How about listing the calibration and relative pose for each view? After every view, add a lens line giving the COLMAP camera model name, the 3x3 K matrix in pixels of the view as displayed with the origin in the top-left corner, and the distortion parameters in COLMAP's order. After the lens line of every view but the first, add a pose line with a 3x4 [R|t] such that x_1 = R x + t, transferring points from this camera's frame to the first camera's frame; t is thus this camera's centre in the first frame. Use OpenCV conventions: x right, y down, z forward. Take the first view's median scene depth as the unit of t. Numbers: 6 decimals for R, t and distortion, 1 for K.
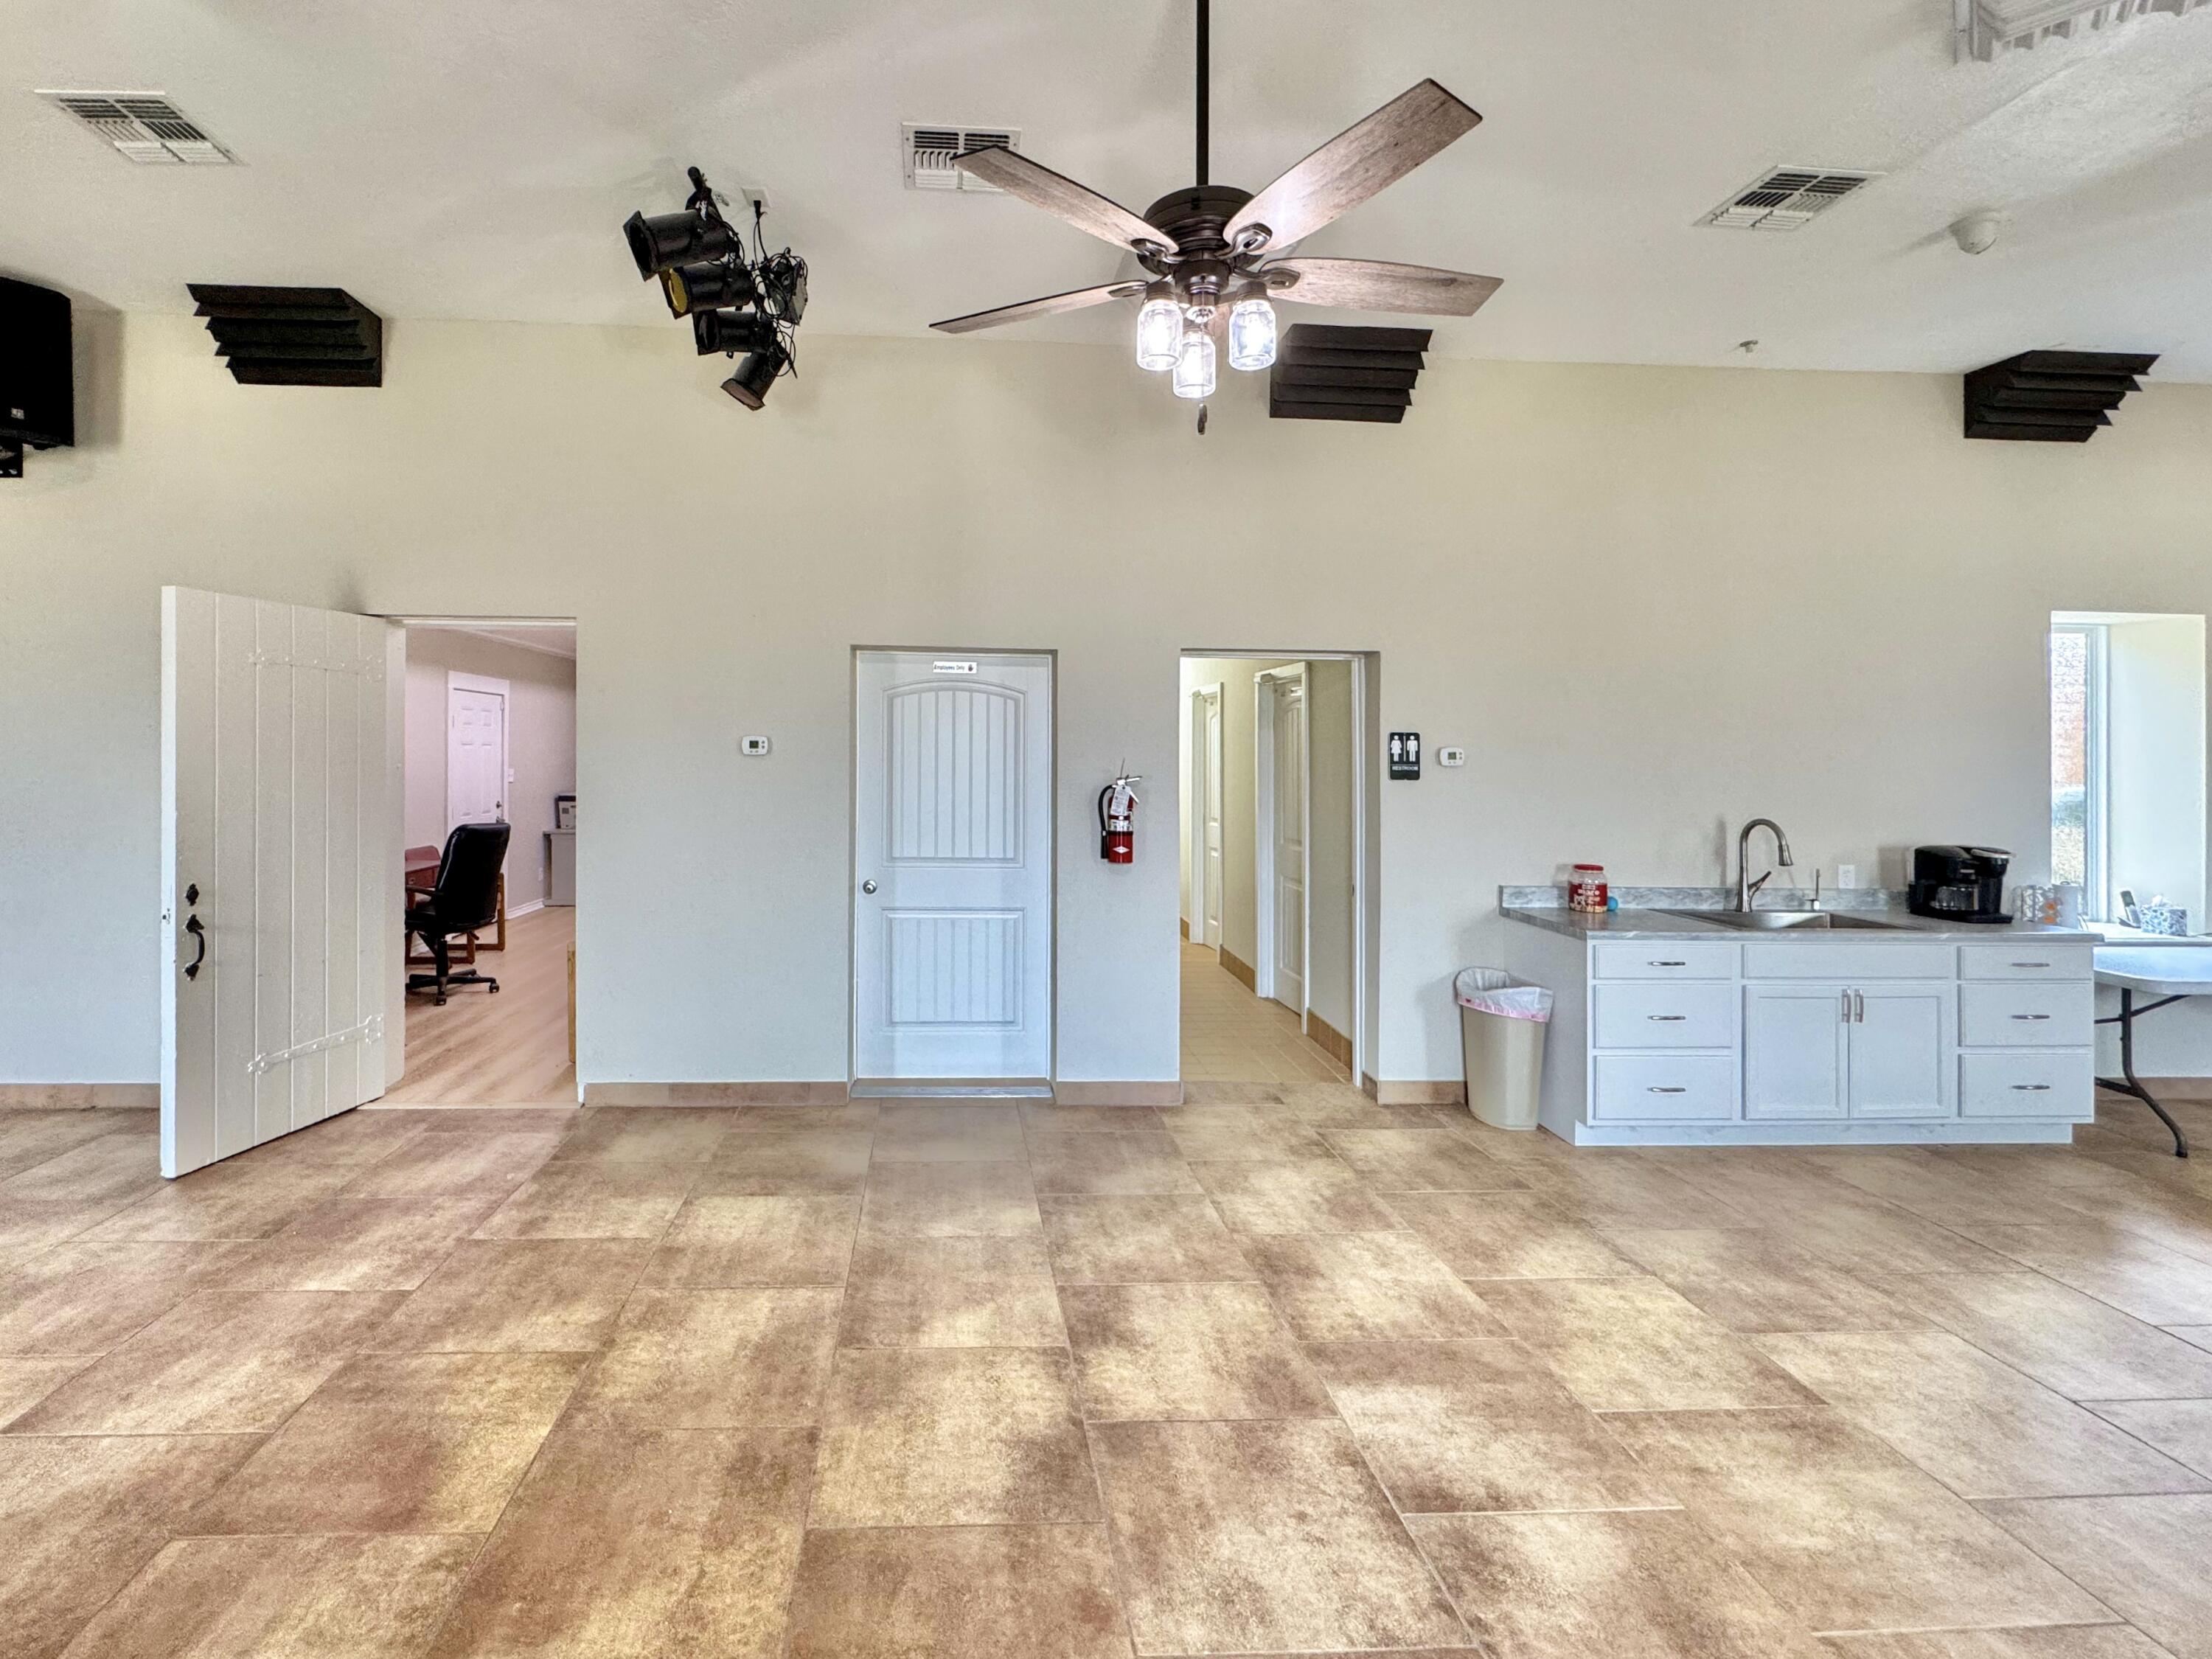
lens RADIAL K [[1007.7, 0, 973.2], [0, 1007.7, 738.0], [0, 0, 1]] dist [0.002735, -0.002502]
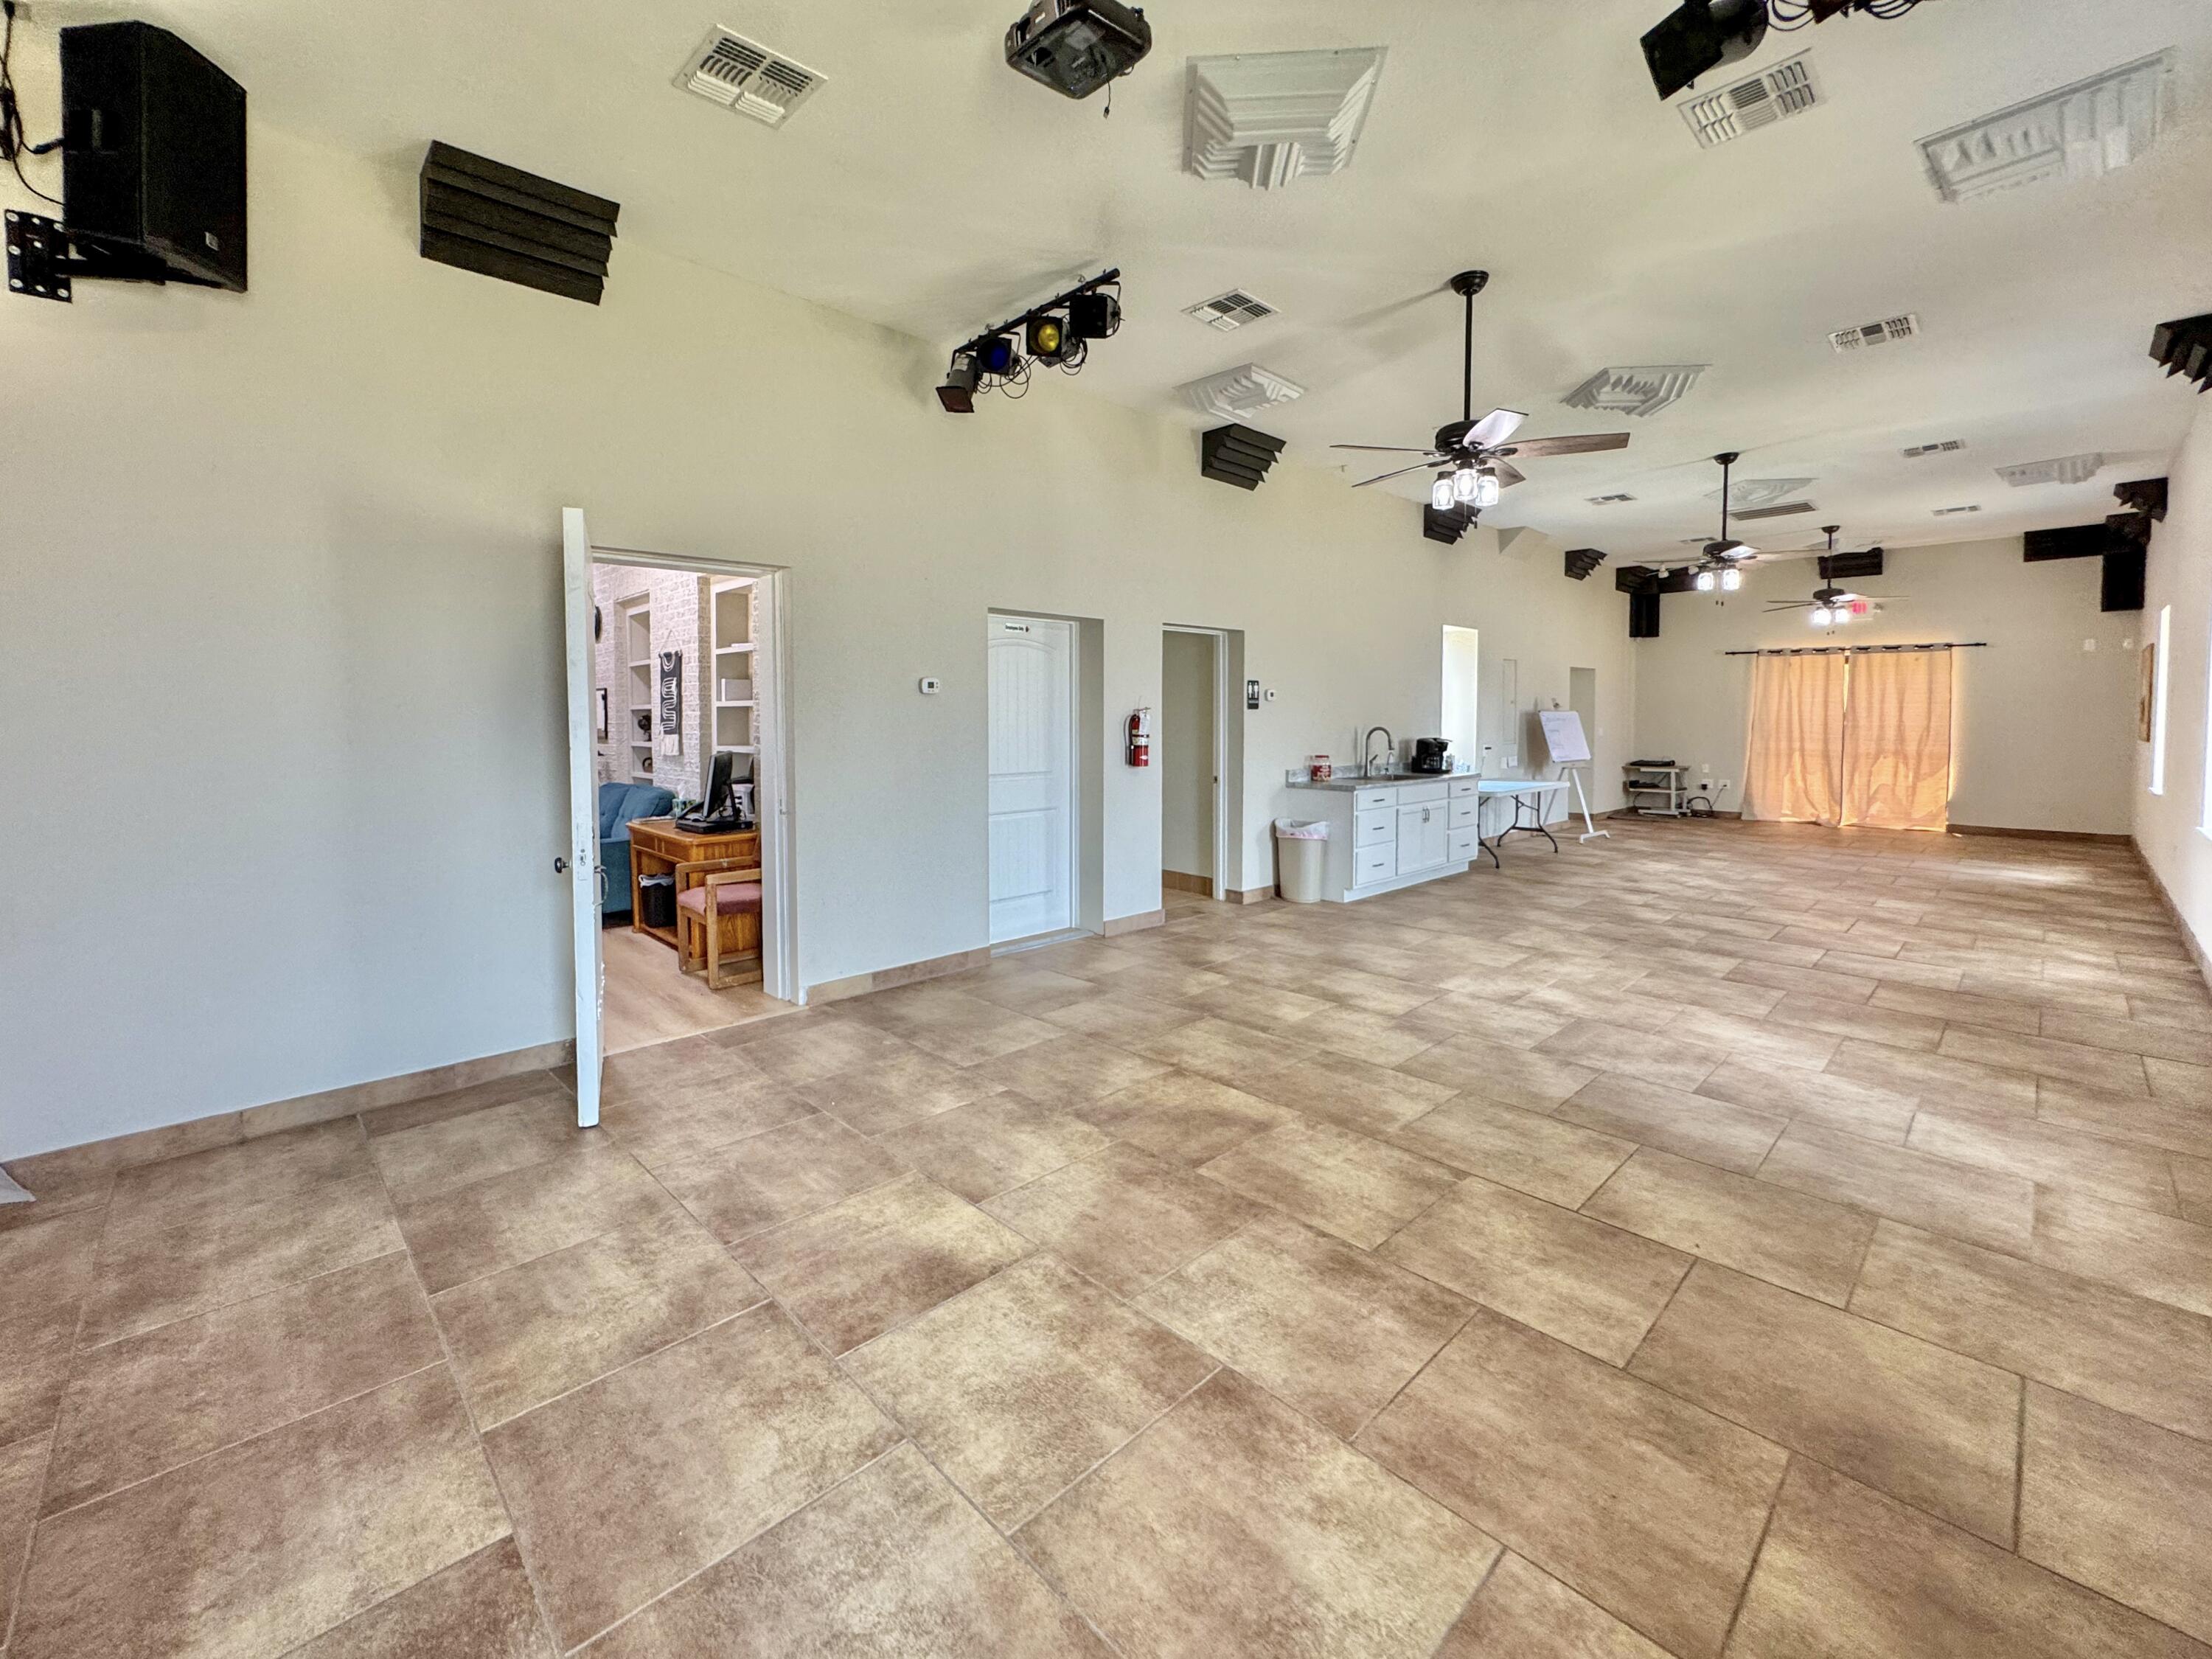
lens RADIAL K [[936.8, 0, 1051.8], [0, 936.8, 769.5], [0, 0, 1]] dist [-0.004828, 0.000915]
pose [[0.758156, -0.051600, 0.650028, -0.974800], [0.012516, 0.997832, 0.064612, 0.037873], [-0.651953, -0.040850, 0.757158, 0.036663]]
